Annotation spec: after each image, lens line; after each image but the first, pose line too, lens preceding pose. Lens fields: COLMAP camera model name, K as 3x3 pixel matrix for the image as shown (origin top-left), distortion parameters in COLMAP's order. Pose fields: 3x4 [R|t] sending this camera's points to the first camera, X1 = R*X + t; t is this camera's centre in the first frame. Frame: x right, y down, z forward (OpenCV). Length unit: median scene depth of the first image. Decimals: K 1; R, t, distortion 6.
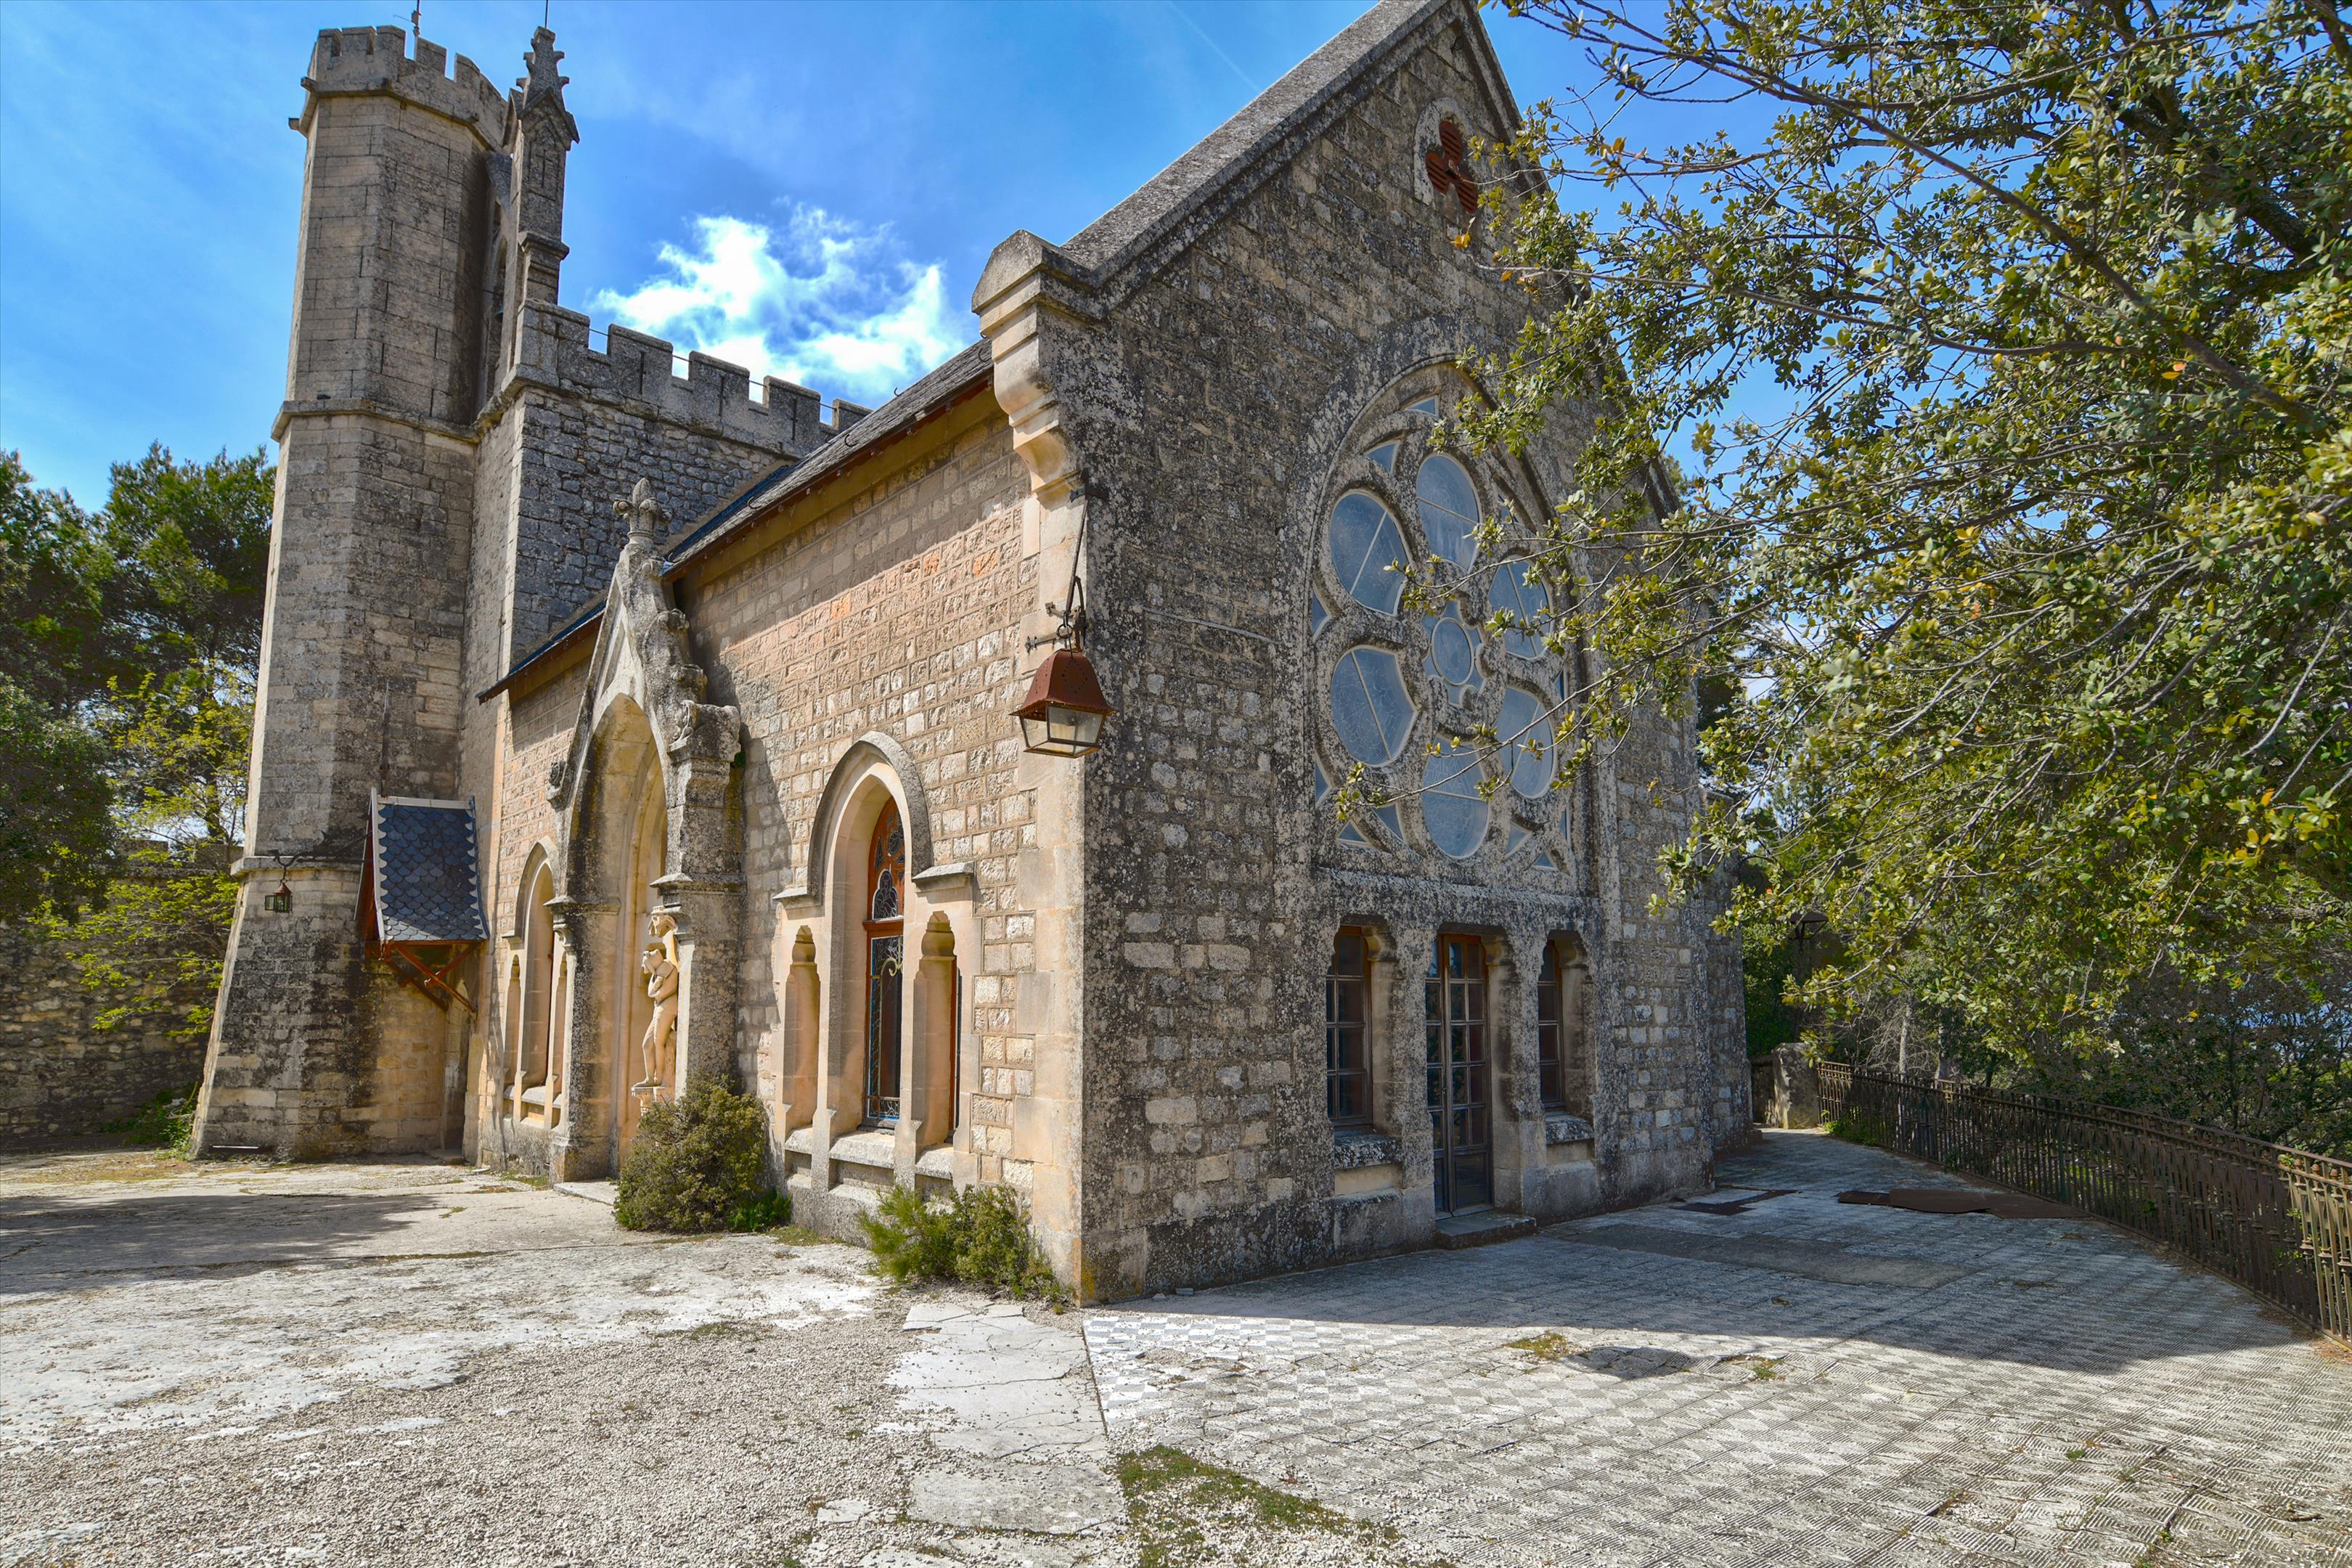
lens RADIAL K [[1303.3, 0, 1169.7], [0, 1303.3, 858.6], [0, 0, 1]] dist [-0.000007, 0.001434]
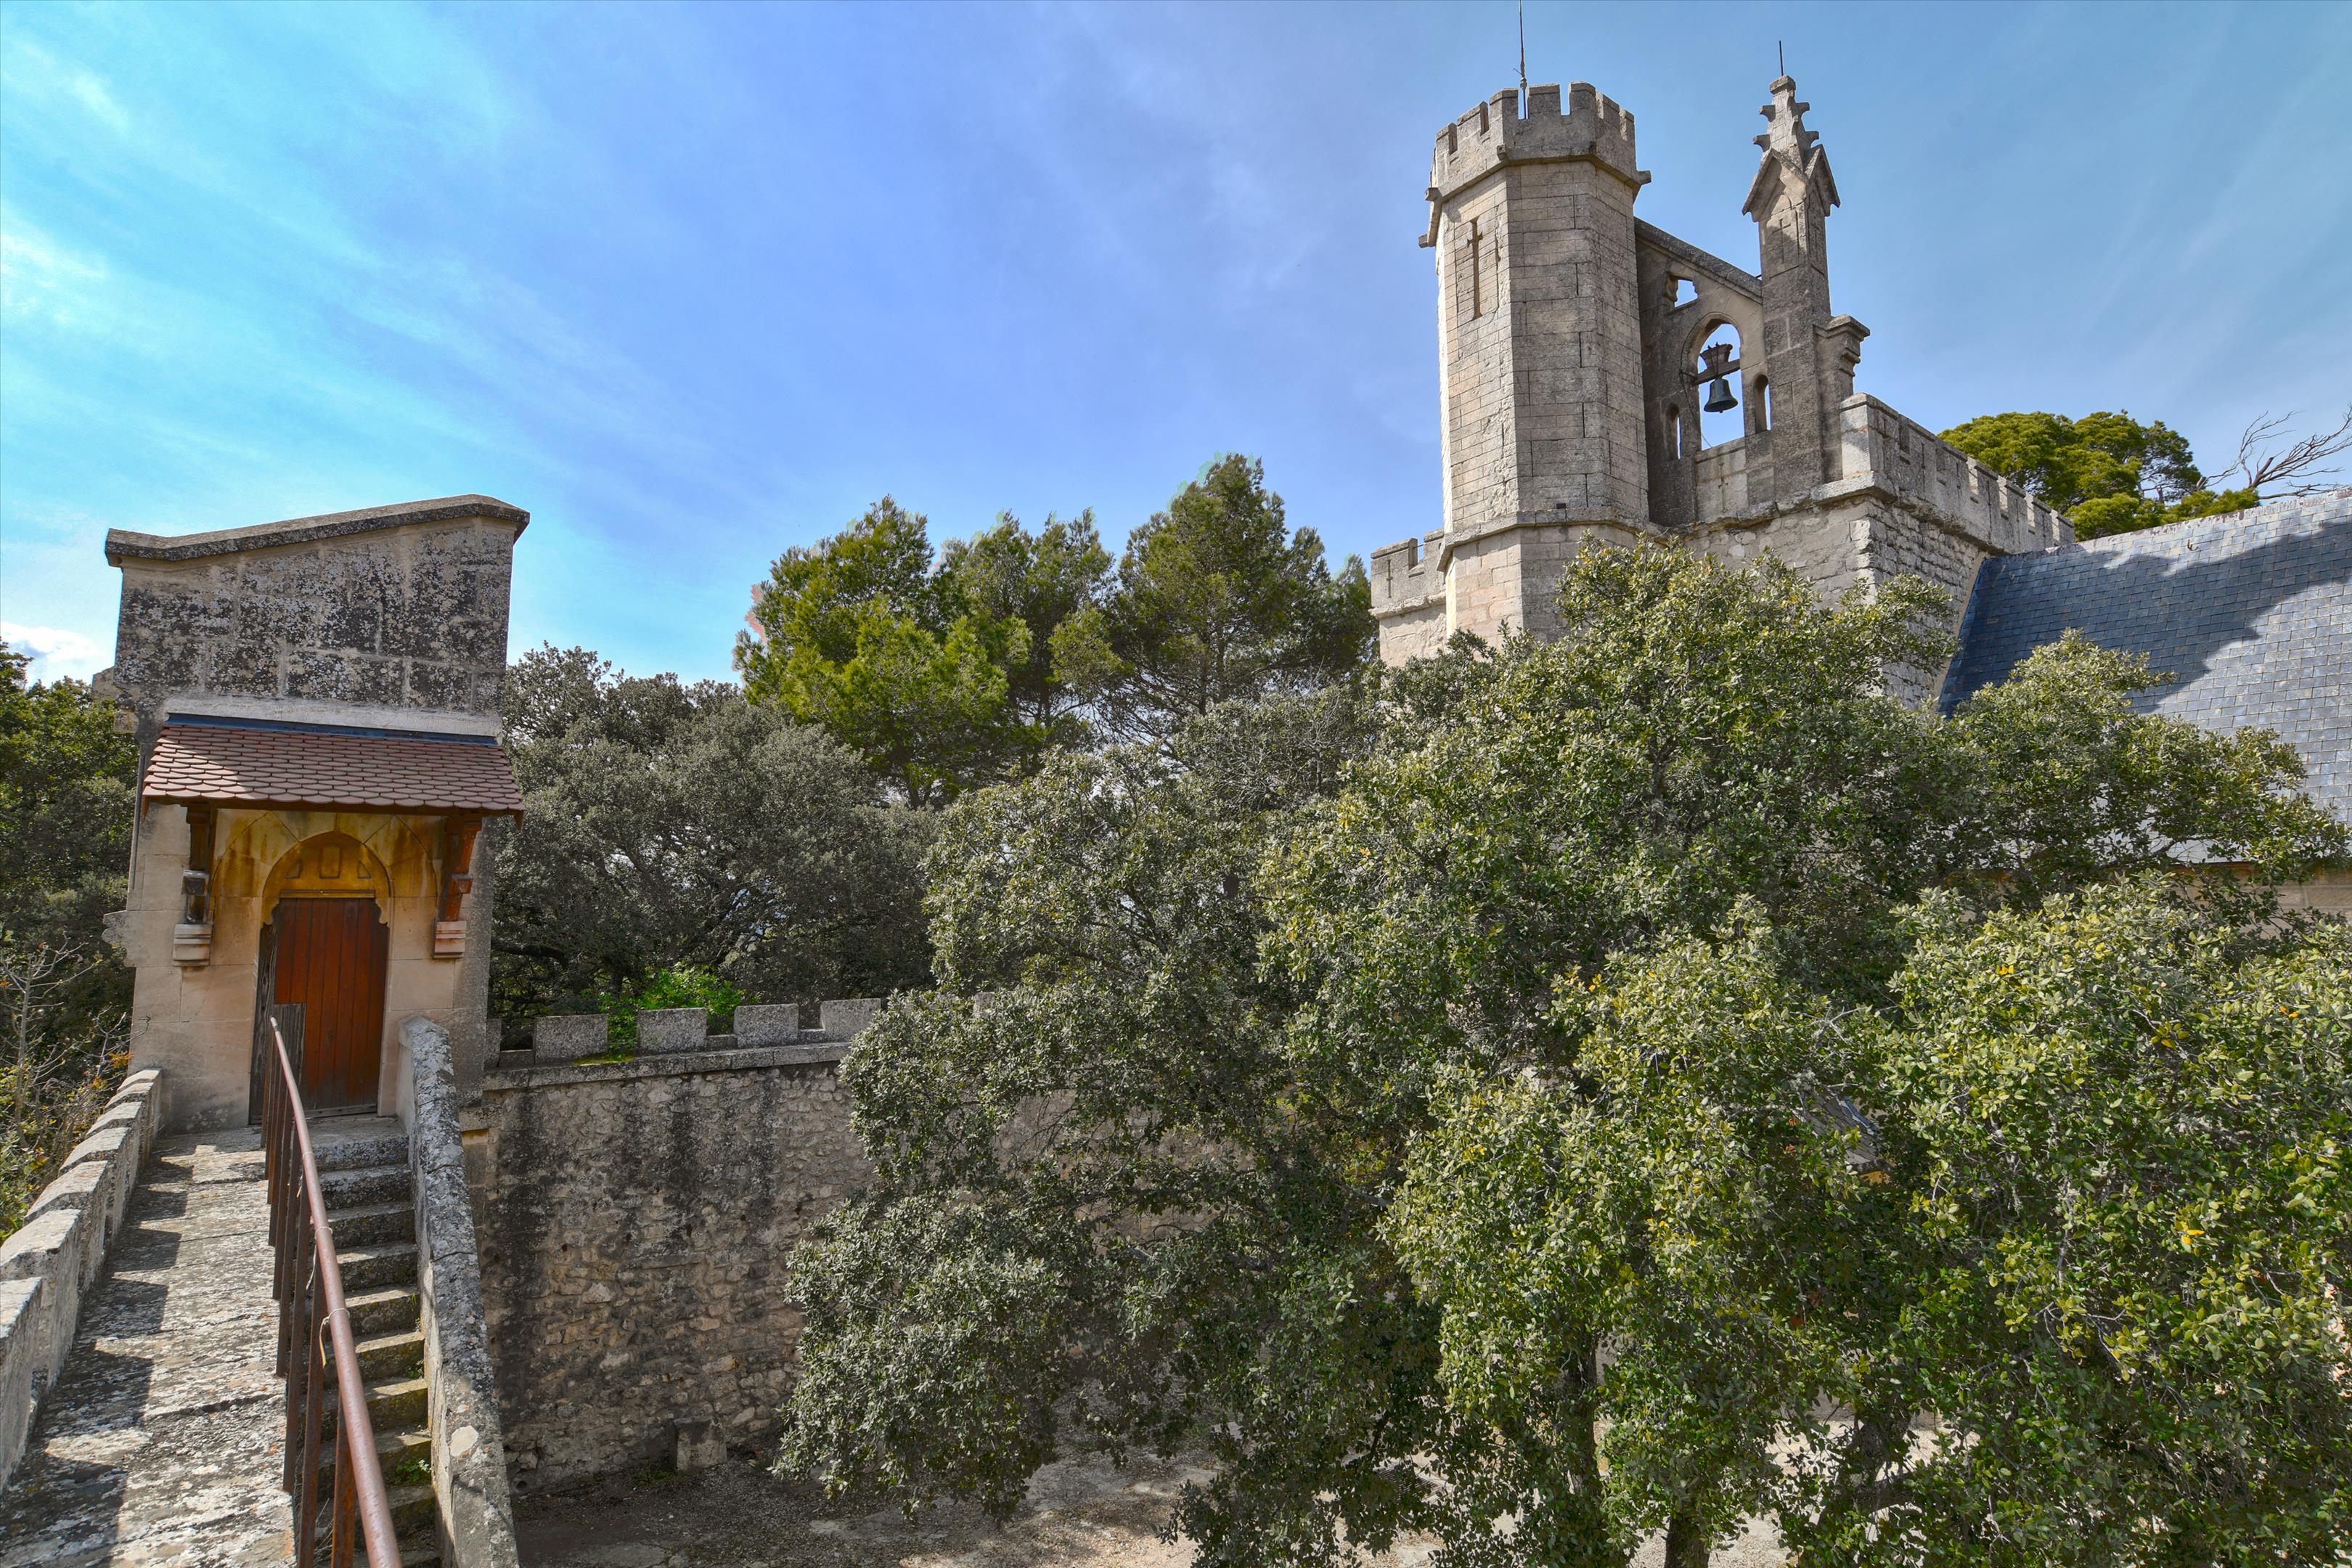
lens RADIAL K [[1177.7, 0, 1176.0], [0, 1177.7, 784.0], [0, 0, 1]] dist [-0.006426, 0.001361]
pose [[0.998293, -0.013357, -0.056852, -0.937991], [0.013701, 0.999890, 0.005672, -0.187460], [0.056770, -0.006441, 0.998367, 0.201668]]
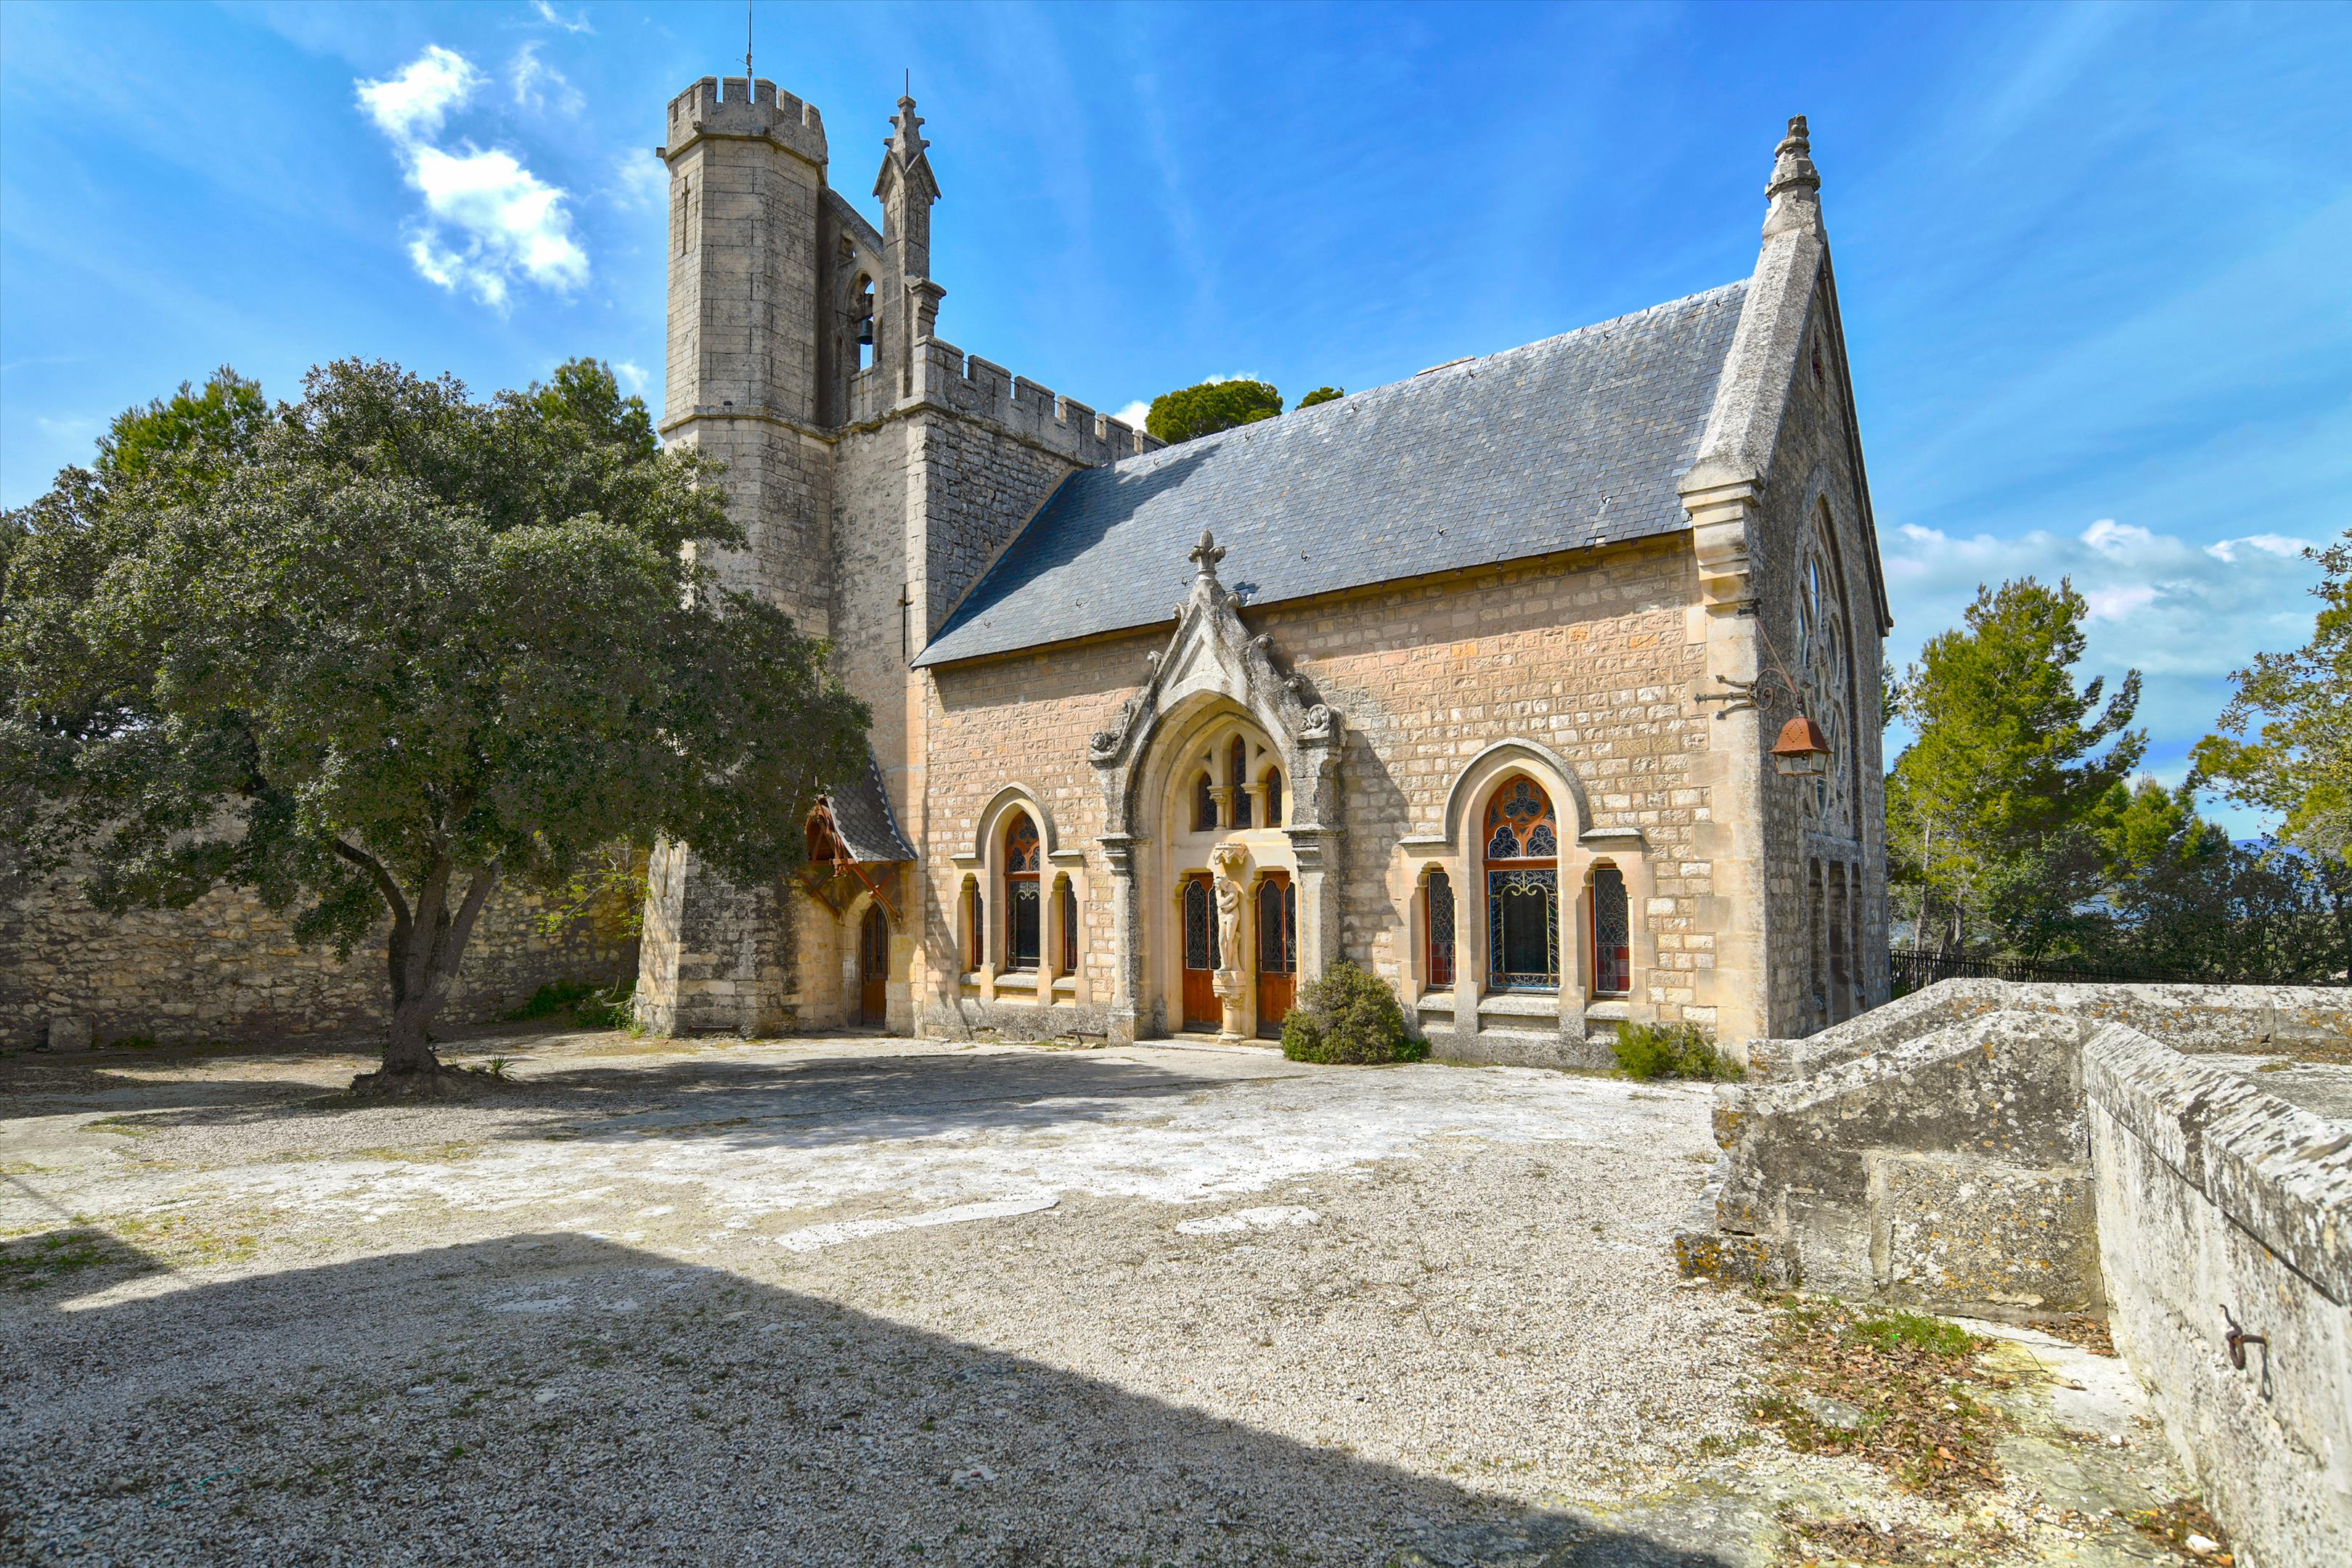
lens RADIAL K [[1269.6, 0, 1105.2], [0, 1269.6, 828.5], [0, 0, 1]] dist [-0.003356, 0.001130]
pose [[0.989124, 0.003823, 0.147036, -0.516568], [-0.012042, 0.998411, 0.055053, -0.037478], [-0.146592, -0.056225, 0.987598, -0.232440]]
